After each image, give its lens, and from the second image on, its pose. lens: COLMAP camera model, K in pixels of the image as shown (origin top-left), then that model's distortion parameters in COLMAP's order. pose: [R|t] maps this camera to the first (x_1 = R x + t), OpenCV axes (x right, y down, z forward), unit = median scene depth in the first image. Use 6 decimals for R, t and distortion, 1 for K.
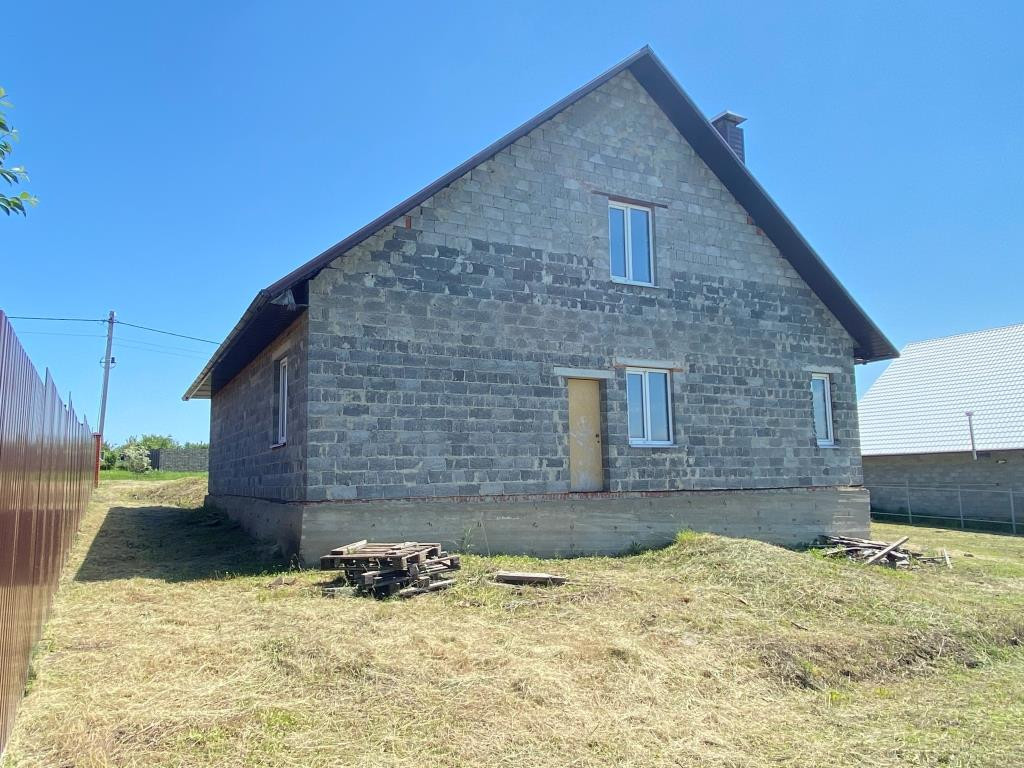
lens RADIAL K [[700.0, 0, 505.8], [0, 700.0, 389.5], [0, 0, 1]] dist [0.084956, -0.018125]
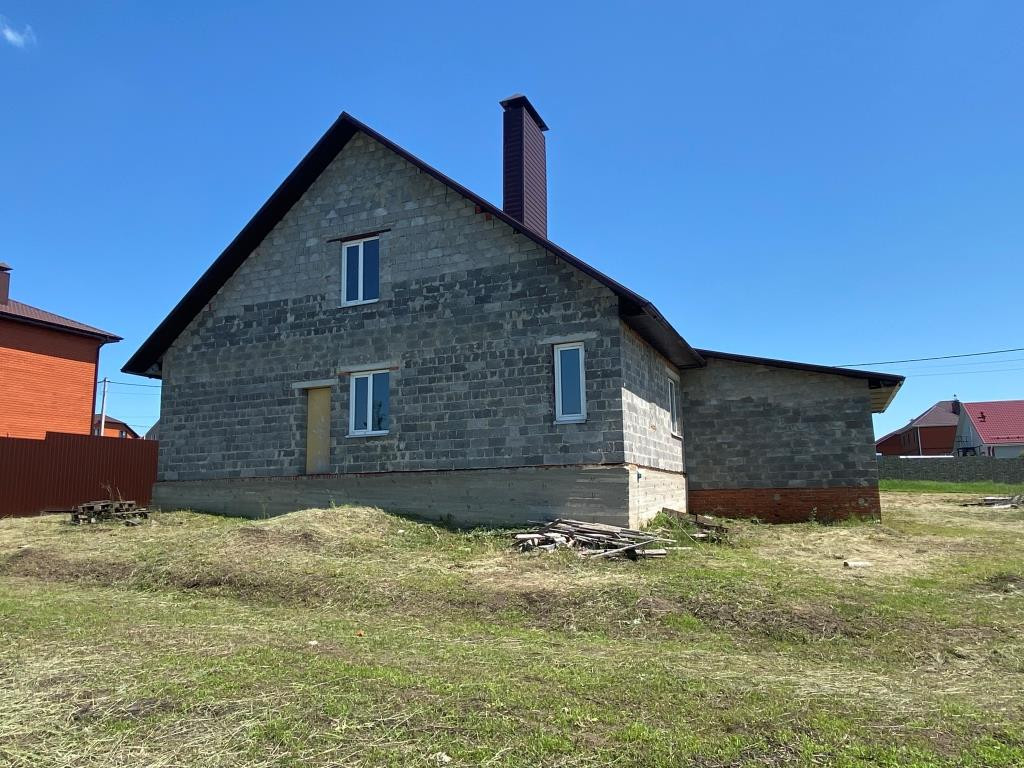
lens RADIAL K [[700.0, 0, 516.8], [0, 700.0, 387.7], [0, 0, 1]] dist [0.084956, -0.018125]
pose [[0.619348, -0.113210, -0.776912, 1.293159], [0.103946, 0.992662, -0.061783, 0.098800], [0.778205, -0.042492, 0.626571, 0.443992]]
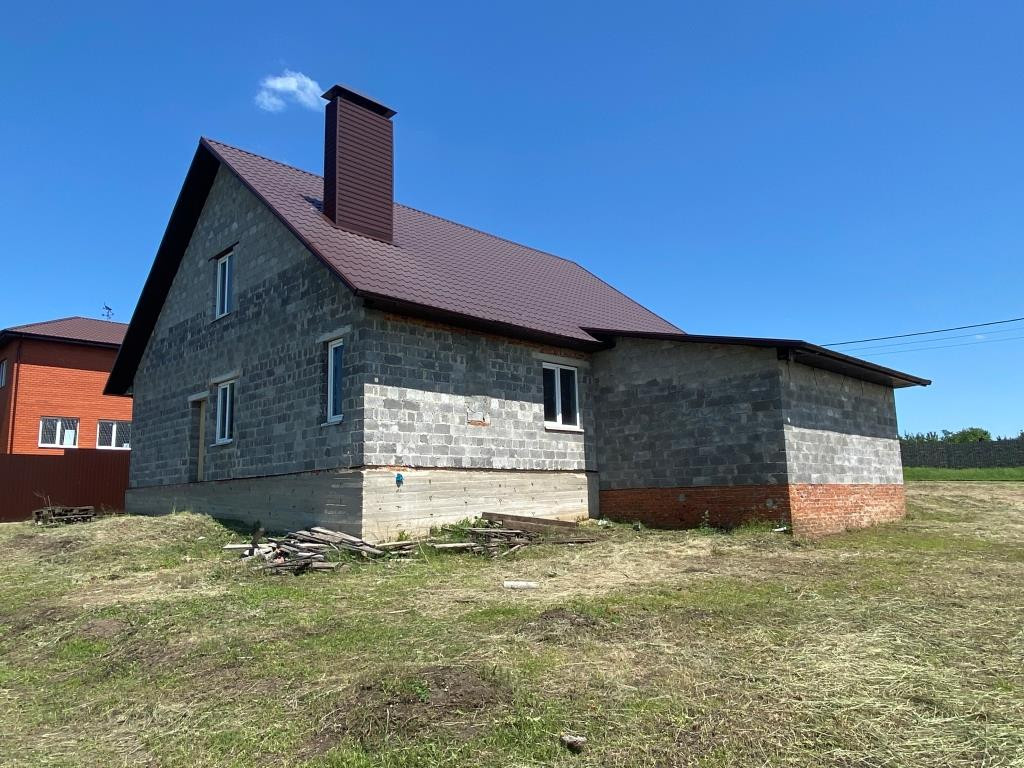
lens RADIAL K [[700.0, 0, 514.4], [0, 700.0, 384.1], [0, 0, 1]] dist [0.084956, -0.018125]
pose [[0.282709, -0.141811, -0.948665, 1.539536], [0.139132, 0.984614, -0.105722, 0.178787], [0.949062, -0.102101, 0.298089, 1.112622]]
